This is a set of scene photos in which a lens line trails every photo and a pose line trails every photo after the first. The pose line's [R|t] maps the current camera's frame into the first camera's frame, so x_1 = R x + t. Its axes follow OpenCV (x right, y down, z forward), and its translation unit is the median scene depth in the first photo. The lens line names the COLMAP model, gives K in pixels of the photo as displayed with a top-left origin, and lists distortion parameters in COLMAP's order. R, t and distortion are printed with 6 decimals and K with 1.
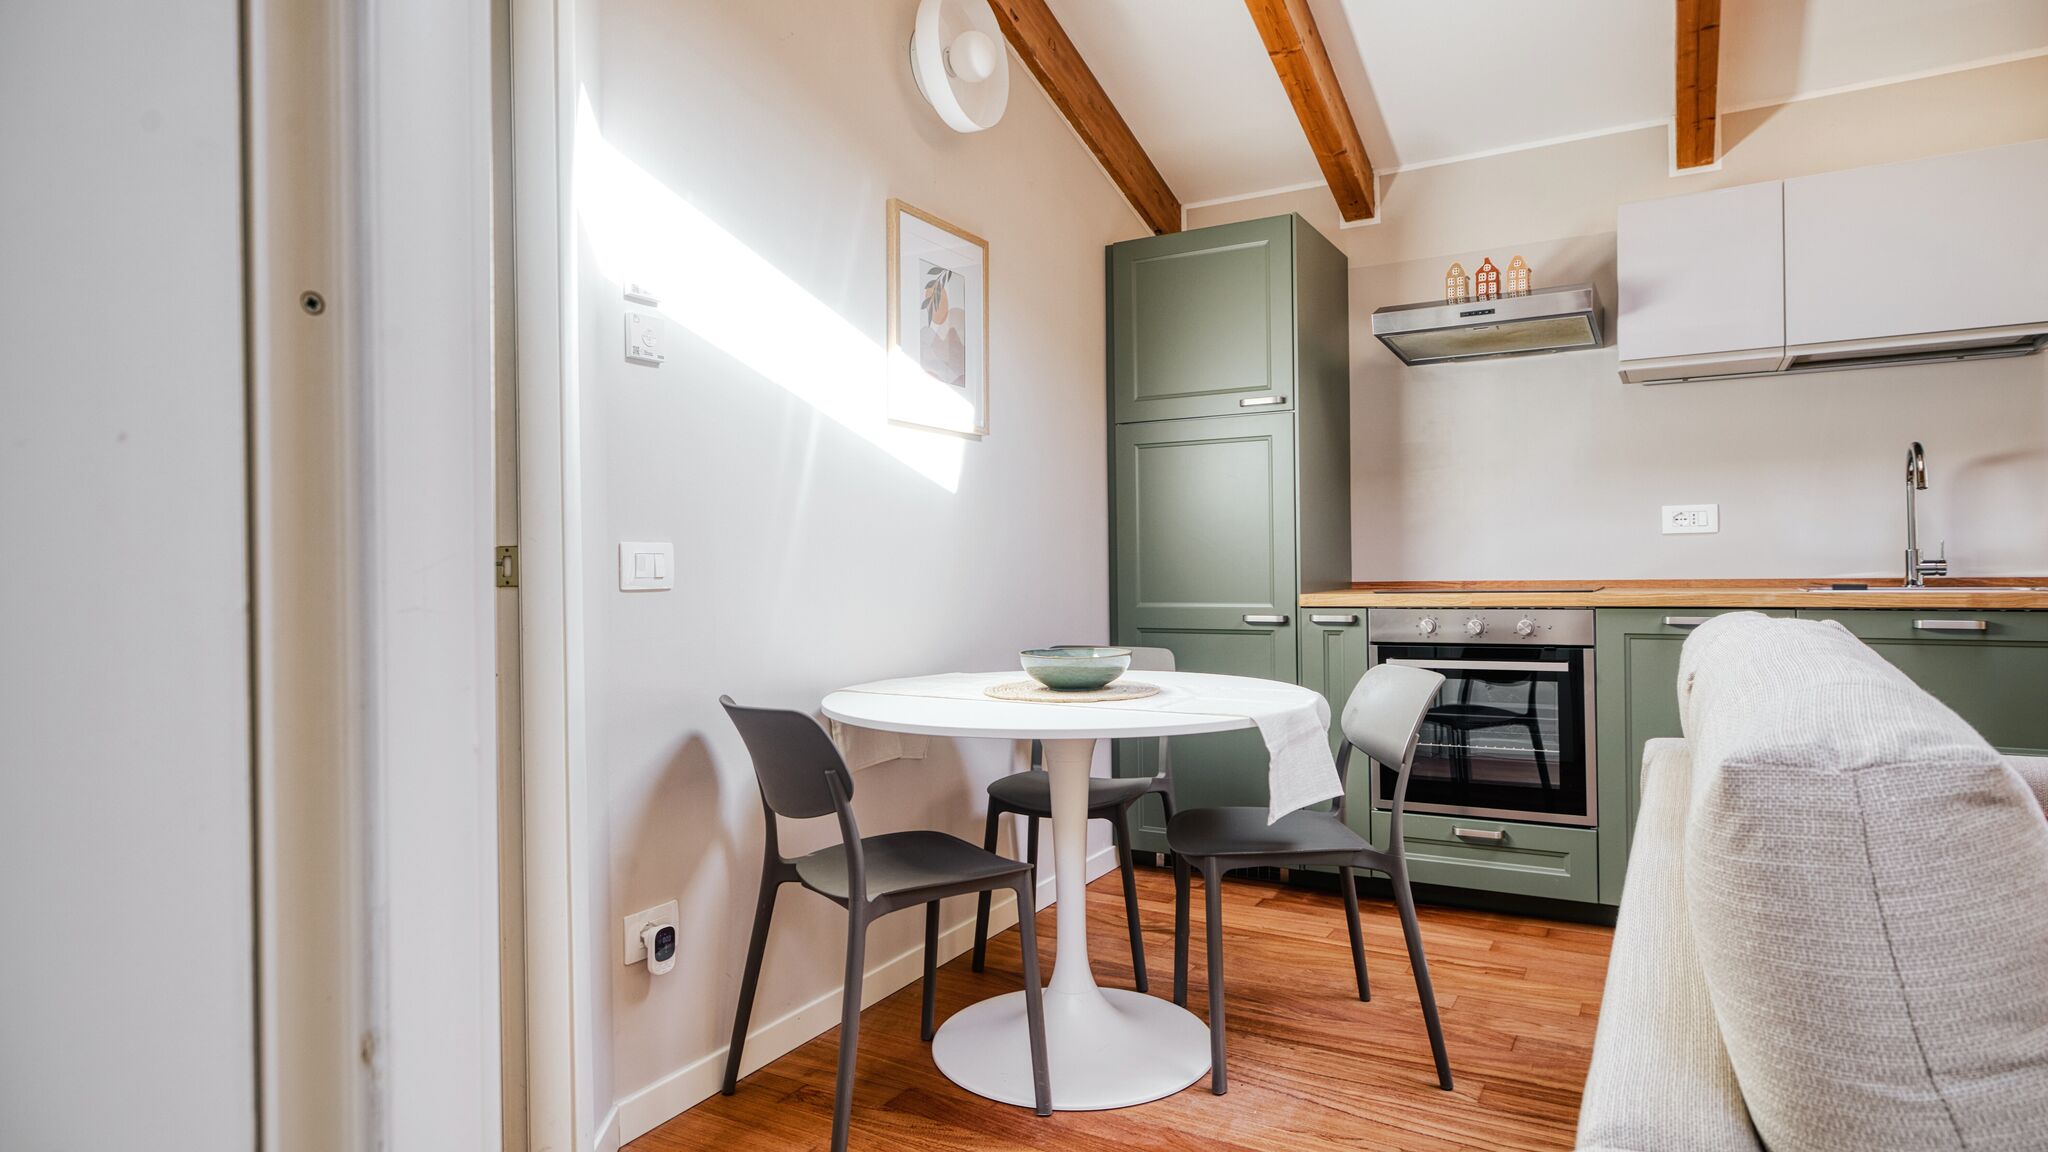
lens RADIAL K [[1132.6, 0, 1029.9], [0, 1132.6, 575.7], [0, 0, 1]] dist [-0.011086, 0.004287]
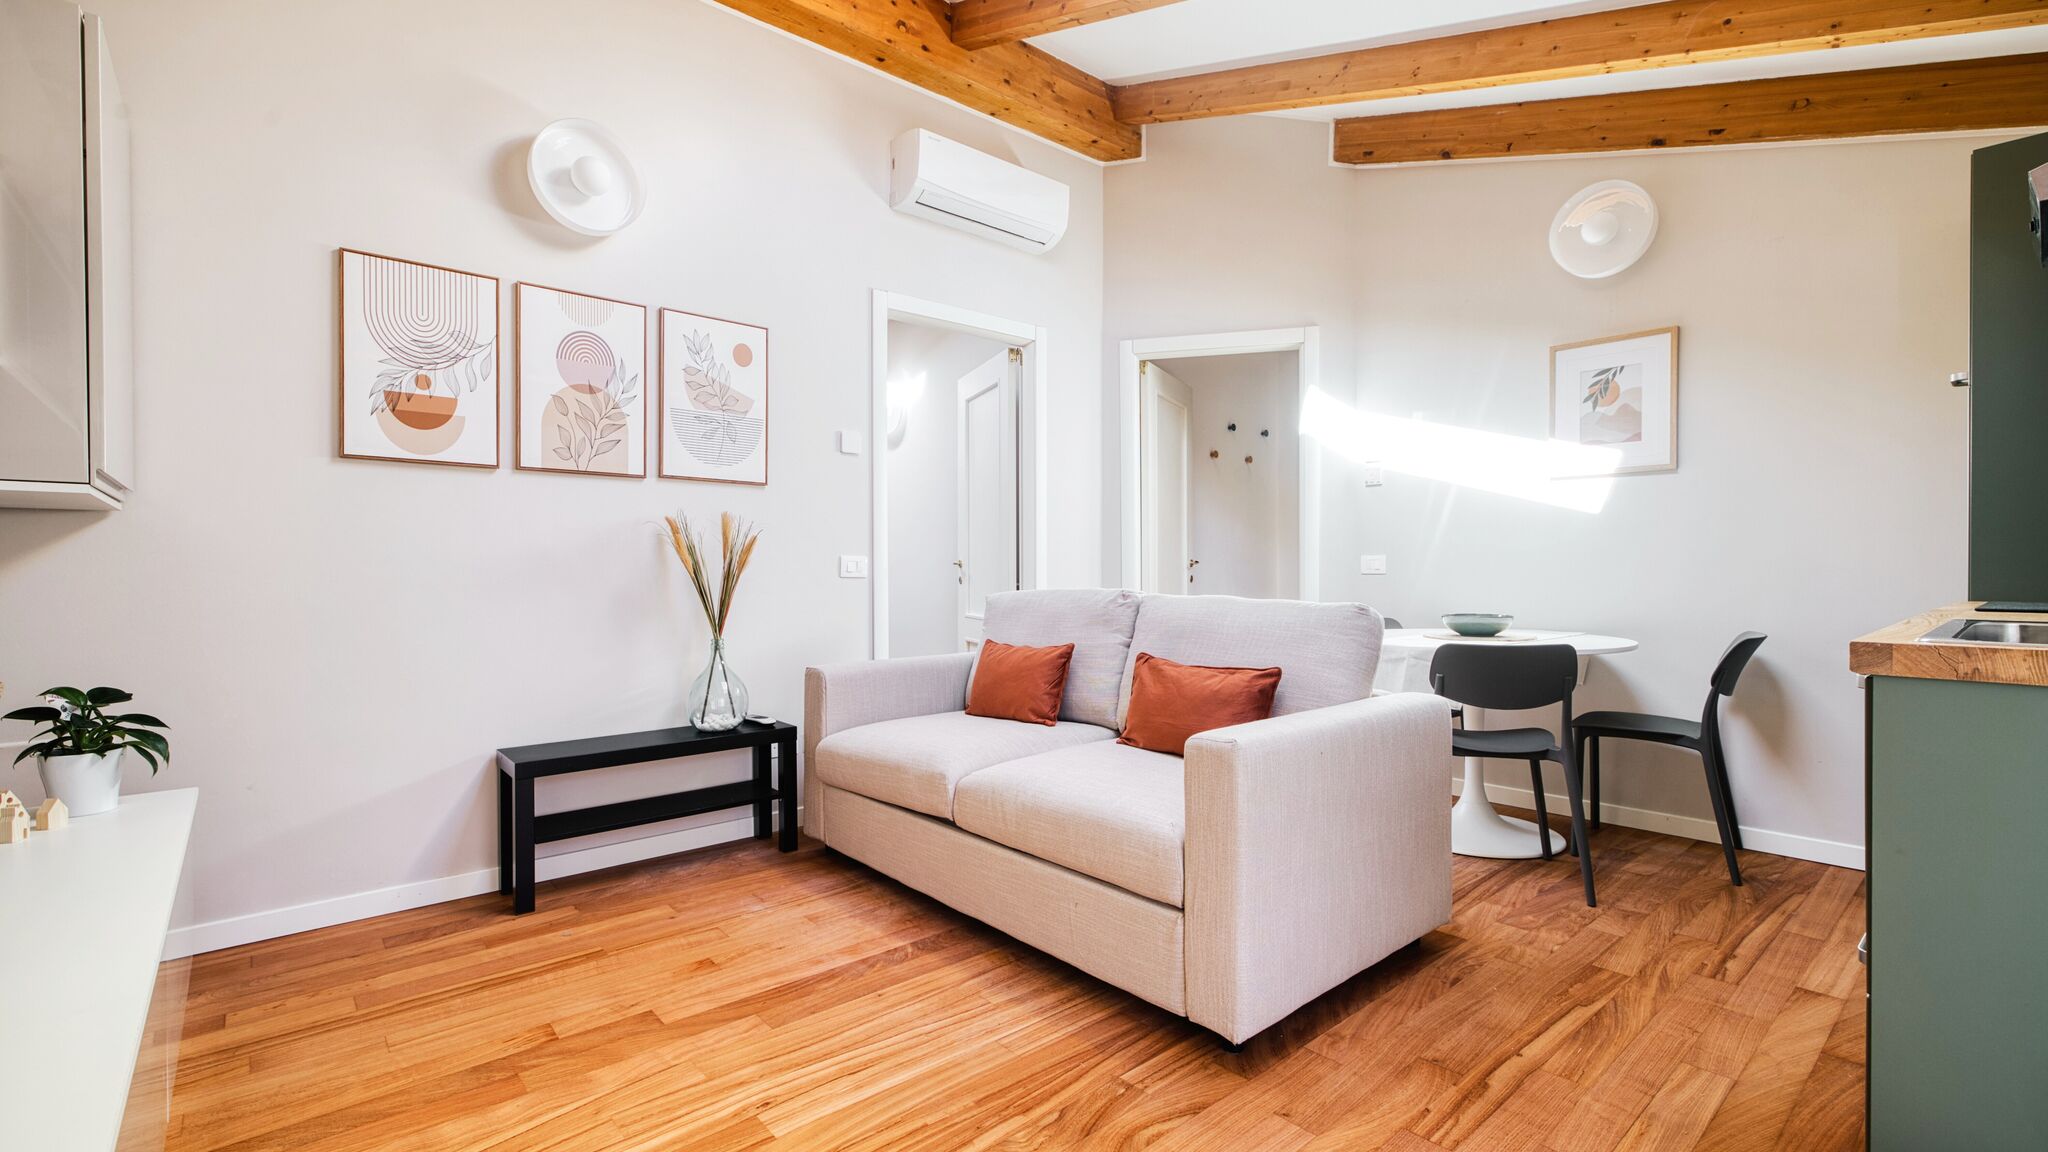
lens RADIAL K [[883.6, 0, 1021.8], [0, 883.6, 582.5], [0, 0, 1]] dist [-0.002216, 0.000186]
pose [[-0.327595, 0.032461, -0.944260, 1.260833], [0.003068, 0.999441, 0.033294, -0.025148], [0.944813, 0.008010, -0.327512, 0.620437]]
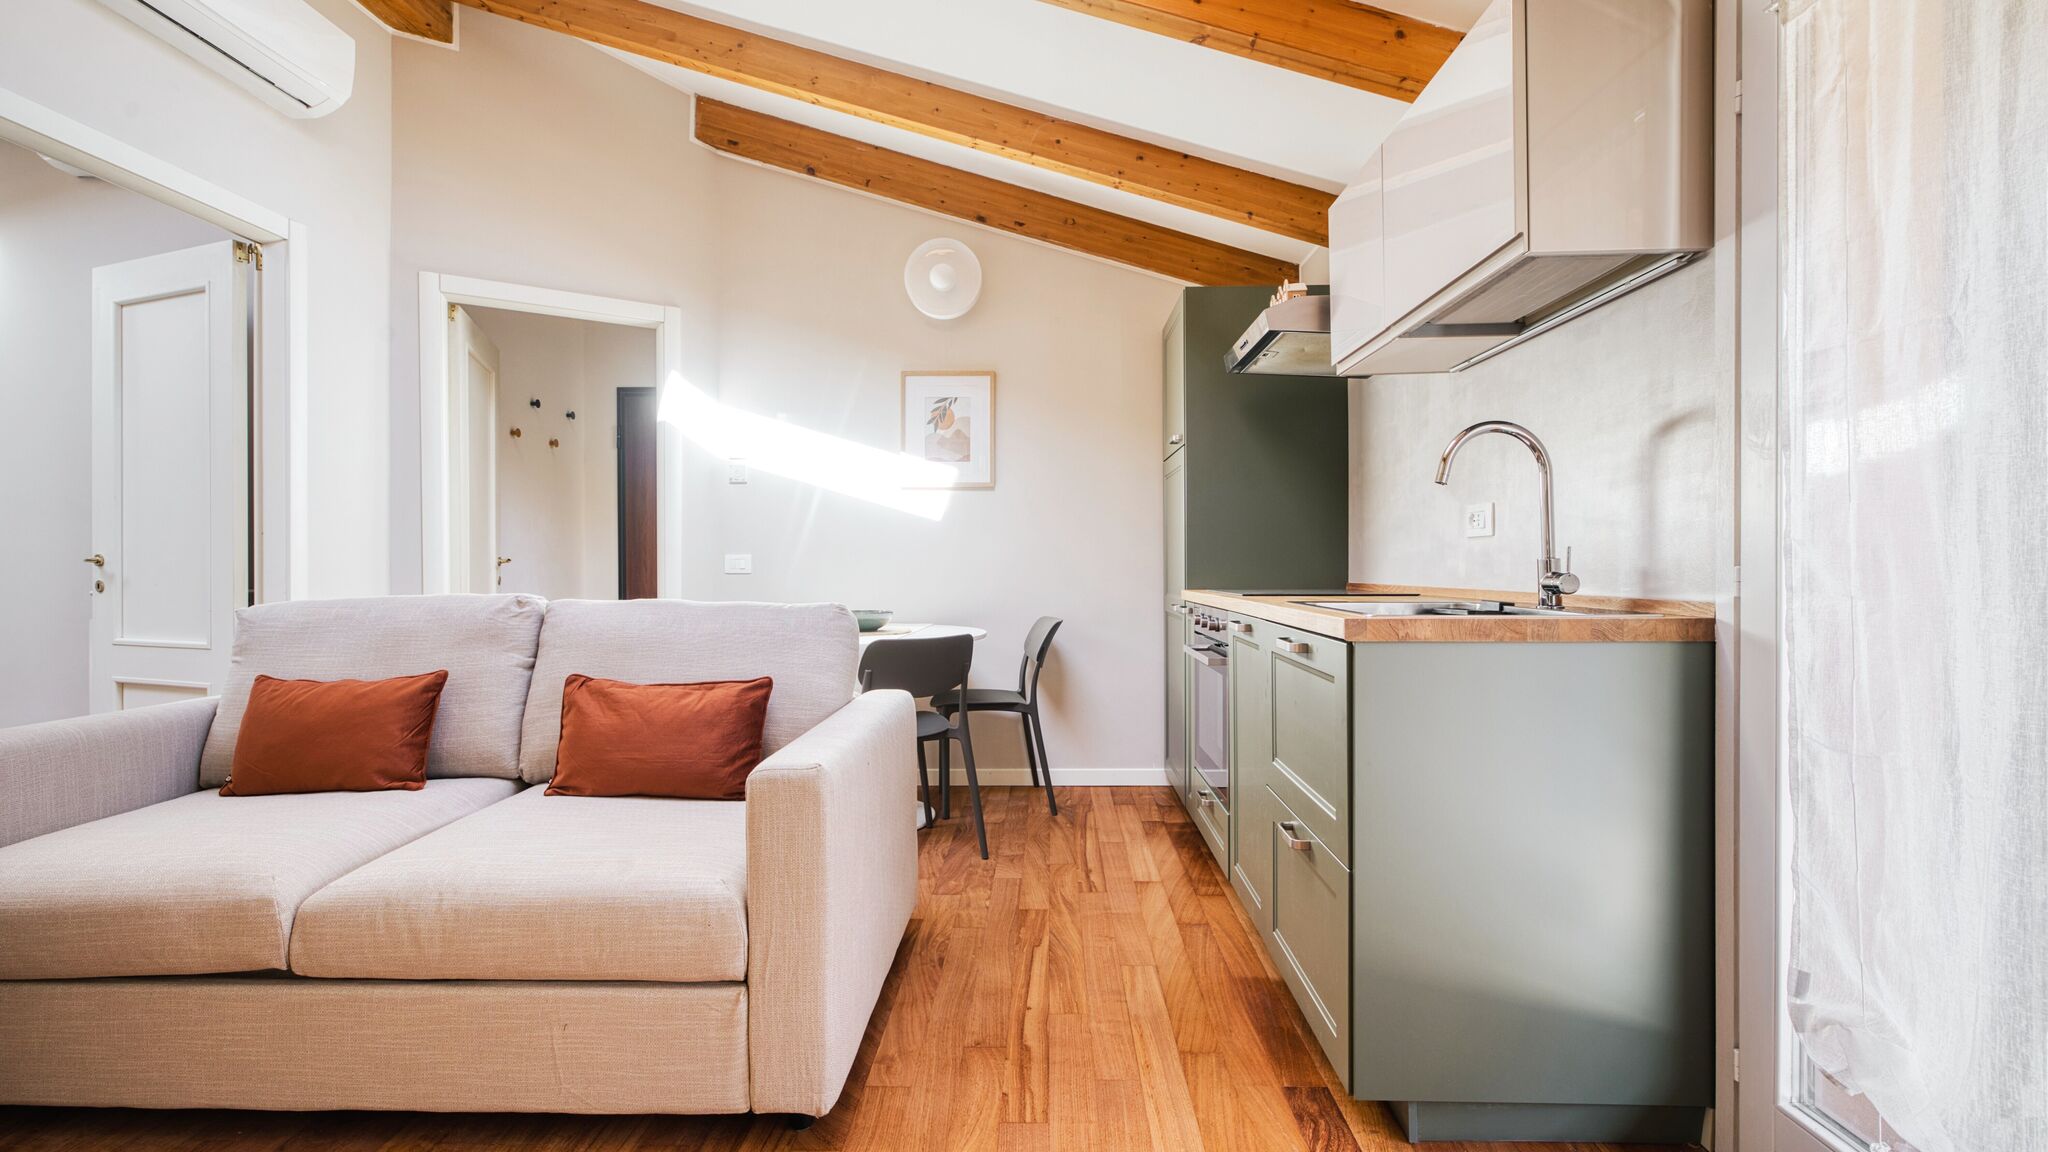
lens RADIAL K [[883.6, 0, 1025.8], [0, 883.6, 568.9], [0, 0, 1]] dist [-0.002216, 0.000186]
pose [[0.481022, 0.016732, -0.876549, 1.164925], [-0.010340, 0.999857, 0.013412, -0.020709], [0.876648, 0.002612, 0.481126, 0.421911]]
